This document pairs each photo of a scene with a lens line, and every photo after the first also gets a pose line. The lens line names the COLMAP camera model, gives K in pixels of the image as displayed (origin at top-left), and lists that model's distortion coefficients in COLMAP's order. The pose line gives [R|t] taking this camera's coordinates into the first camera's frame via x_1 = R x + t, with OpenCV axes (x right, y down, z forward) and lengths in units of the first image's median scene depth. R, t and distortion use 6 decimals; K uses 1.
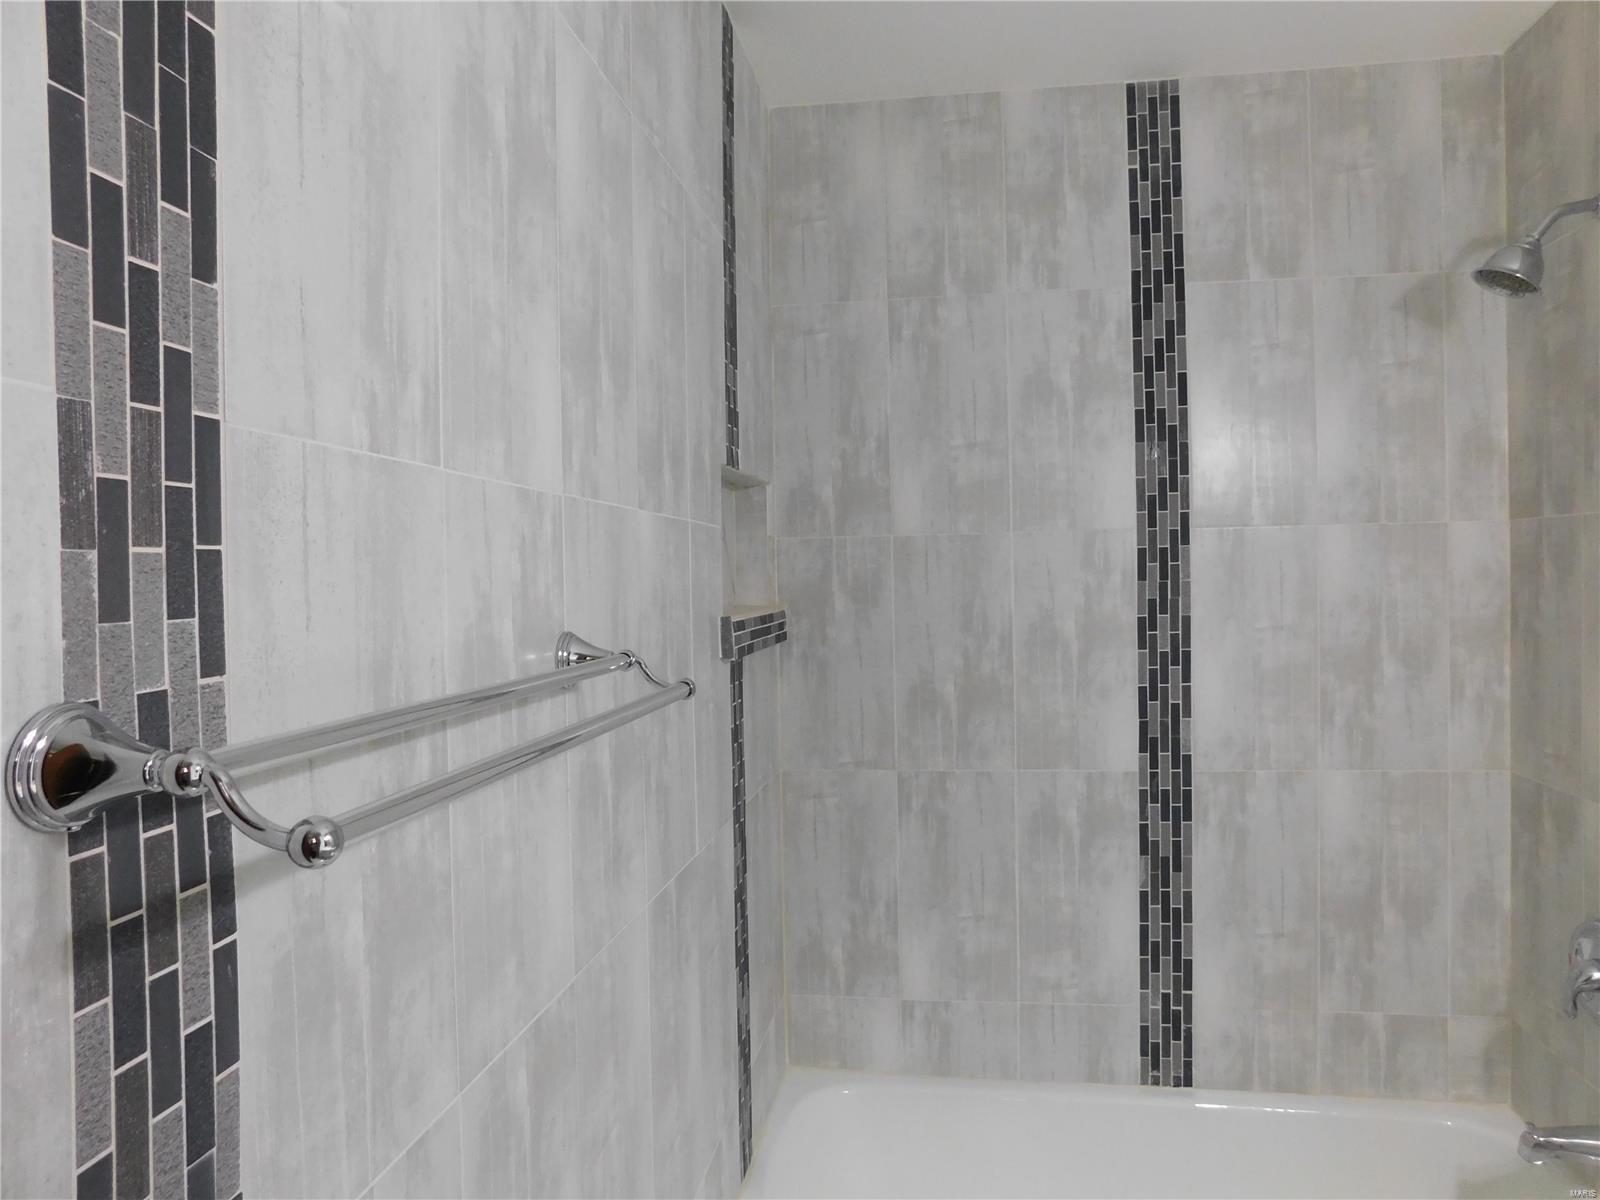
lens RADIAL K [[1049.0, 0, 802.7], [0, 1049.0, 601.0], [0, 0, 1]] dist [-0.074912, 0.057549]
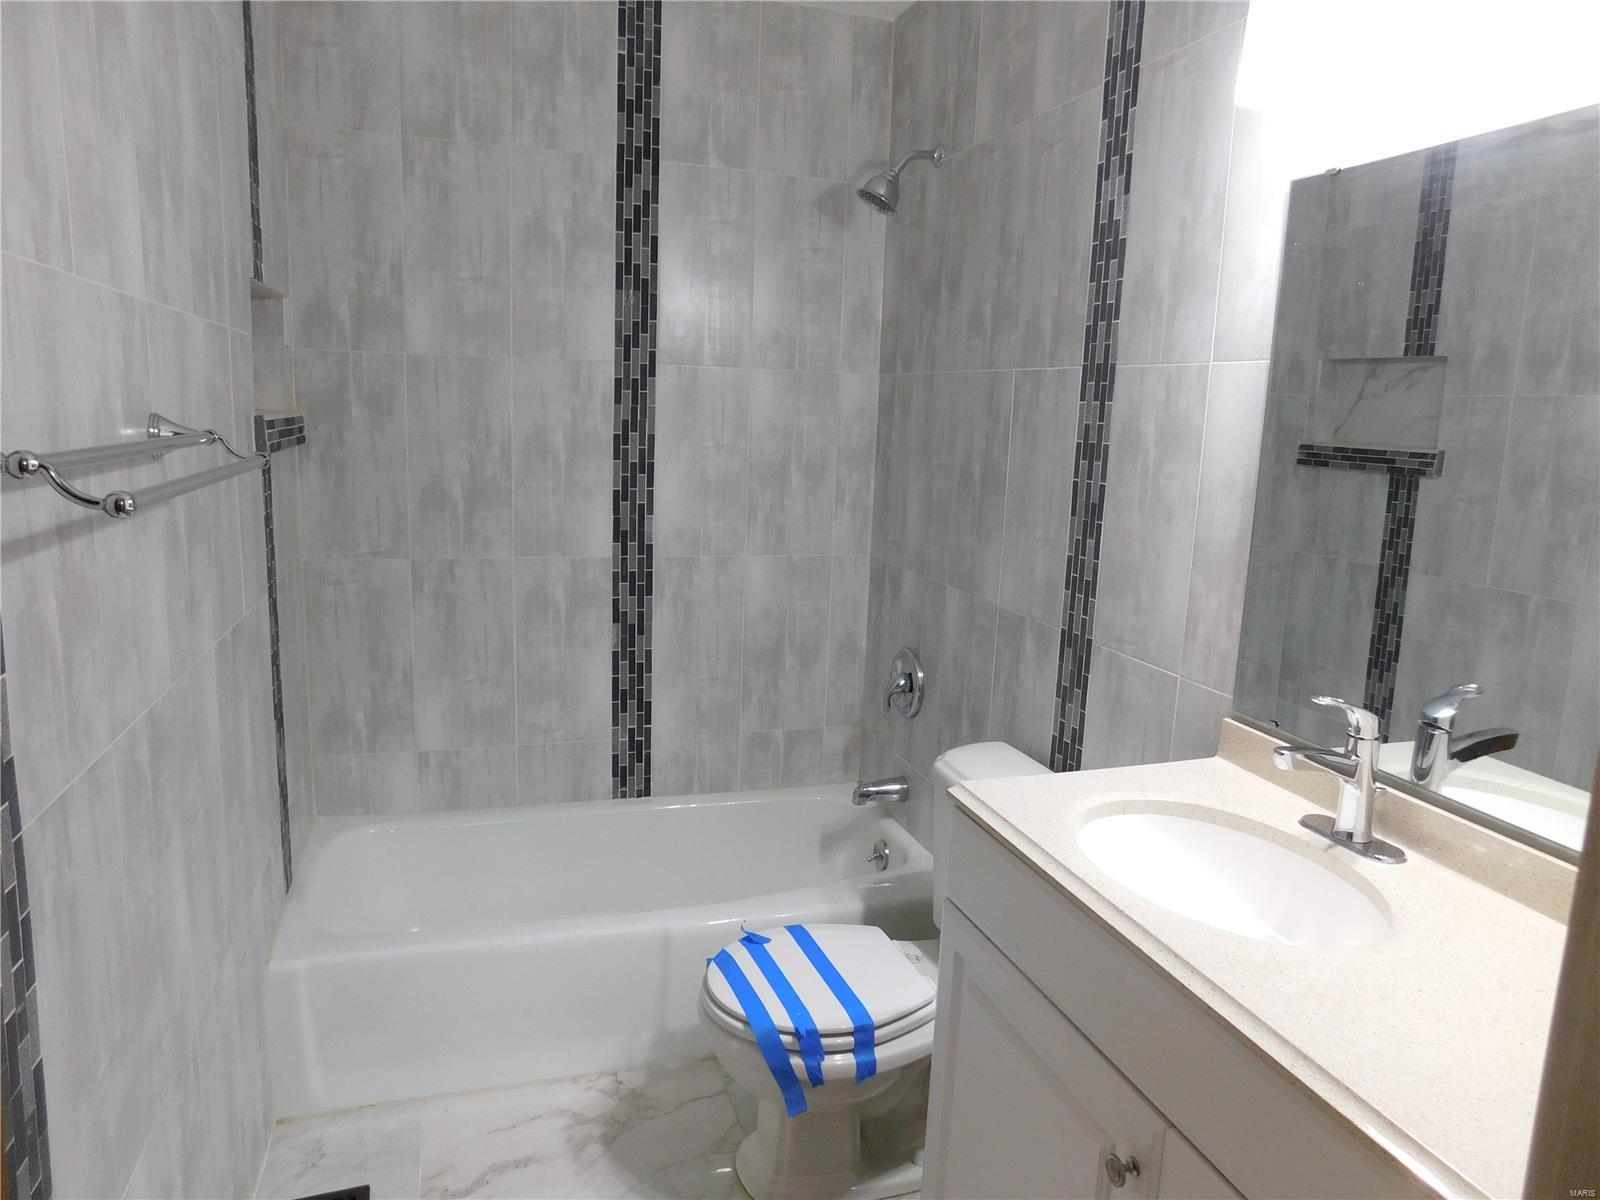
lens RADIAL K [[1049.0, 0, 802.7], [0, 1049.0, 601.0], [0, 0, 1]] dist [-0.074912, 0.057549]
pose [[0.891470, -0.027337, 0.452255, -0.047005], [-0.045339, 0.987785, 0.149078, 0.016455], [-0.450806, -0.153404, 0.879341, -0.230448]]
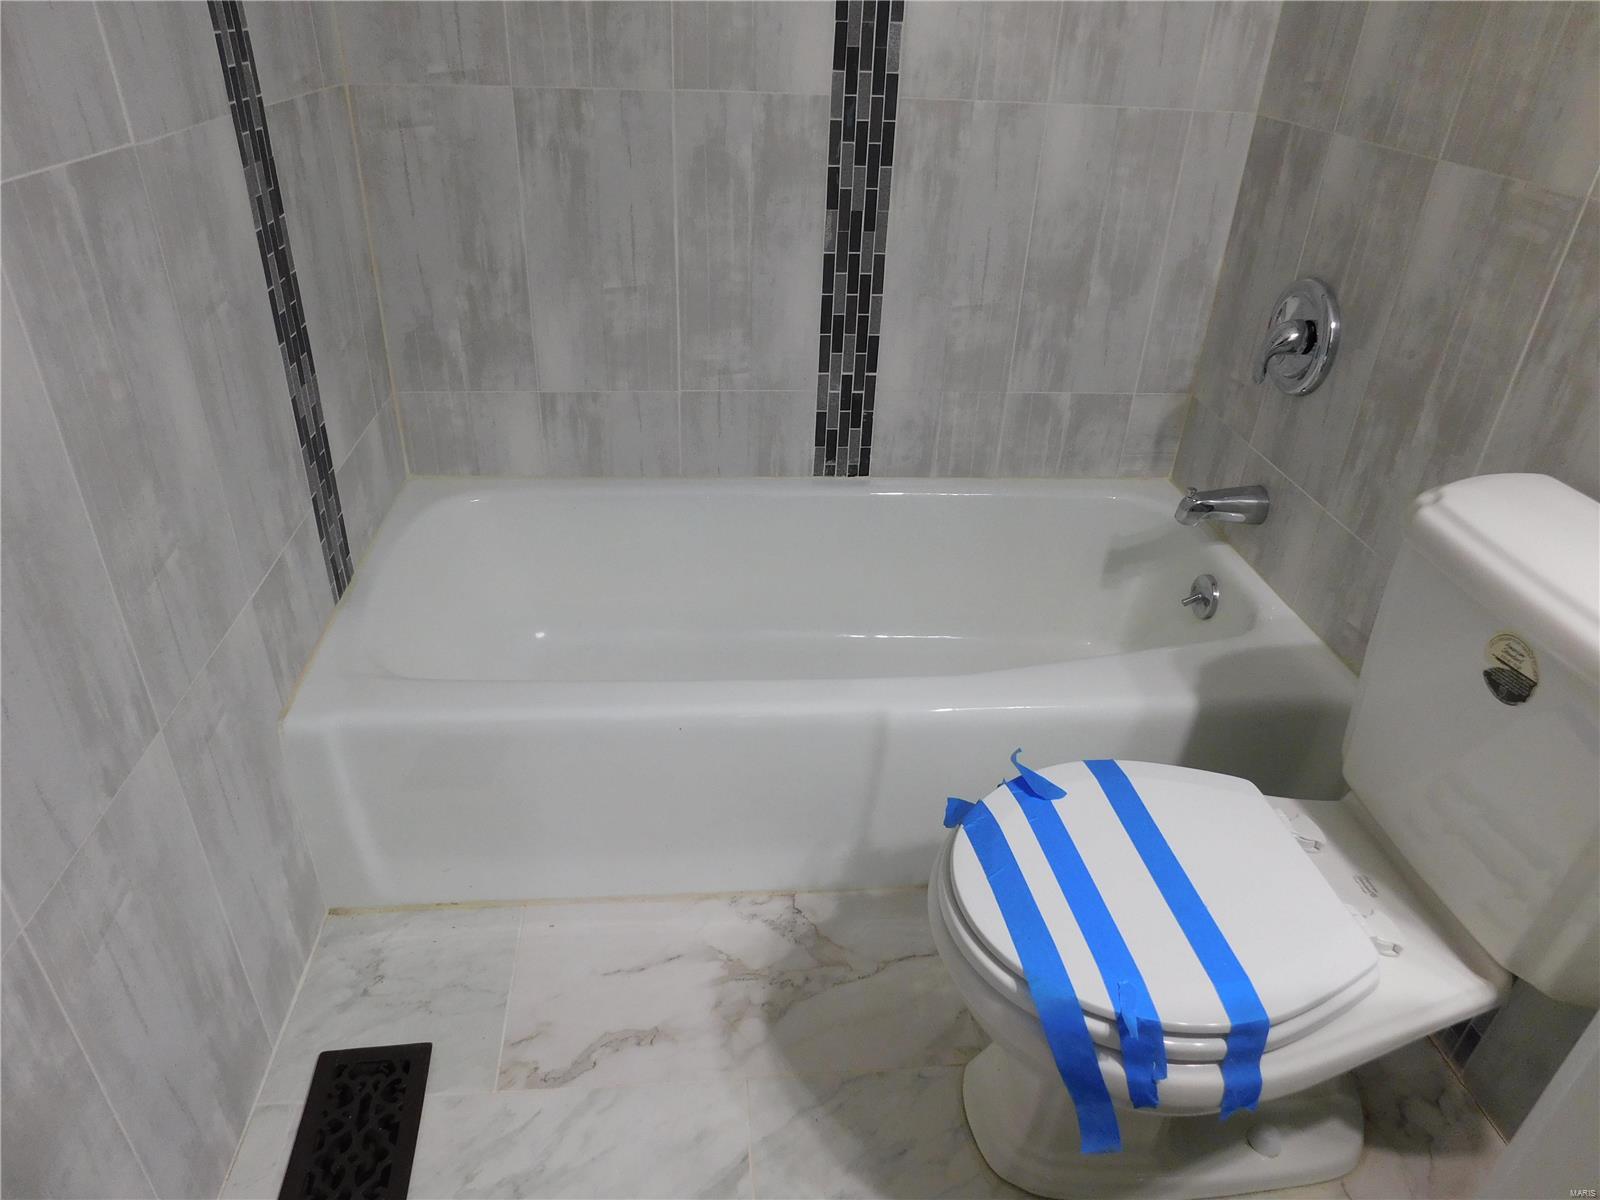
lens RADIAL K [[1049.0, 0, 802.7], [0, 1049.0, 601.0], [0, 0, 1]] dist [-0.074912, 0.057549]
pose [[0.966254, -0.078839, 0.245230, 0.084838], [-0.053819, 0.869212, 0.491501, 0.114524], [-0.251907, -0.488113, 0.835637, 0.180477]]
